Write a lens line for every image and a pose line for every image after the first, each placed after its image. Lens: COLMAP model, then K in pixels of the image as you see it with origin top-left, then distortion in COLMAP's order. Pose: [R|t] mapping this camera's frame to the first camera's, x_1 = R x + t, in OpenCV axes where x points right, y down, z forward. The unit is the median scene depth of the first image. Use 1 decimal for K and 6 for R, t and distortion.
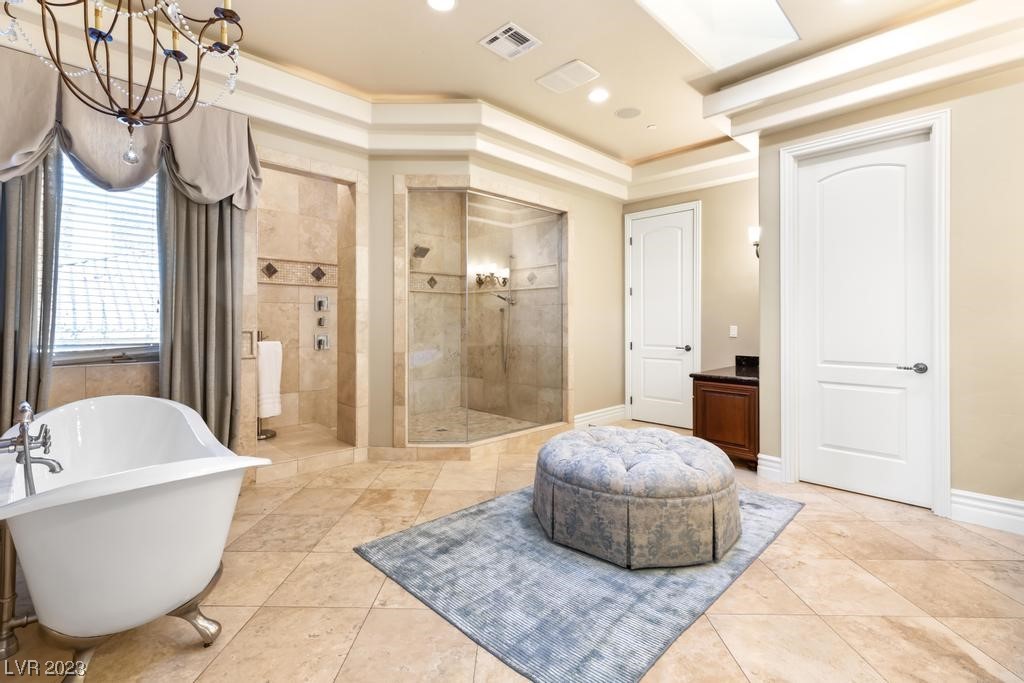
lens RADIAL K [[476.2, 0, 512.5], [0, 476.2, 326.4], [0, 0, 1]] dist [0.001916, 0.000213]
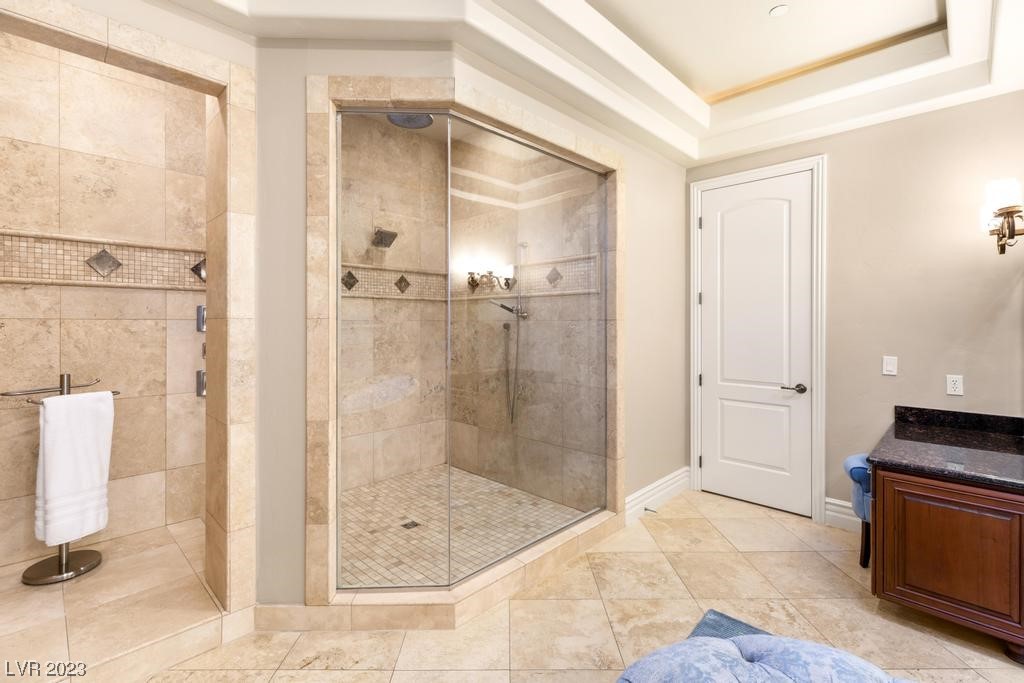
lens RADIAL K [[476.2, 0, 512.5], [0, 476.2, 326.4], [0, 0, 1]] dist [0.001916, 0.000213]
pose [[0.999876, 0.000063, 0.015718, -0.027309], [-0.000014, 0.999995, -0.003115, -0.036140], [-0.015718, 0.003114, 0.999872, 0.380919]]
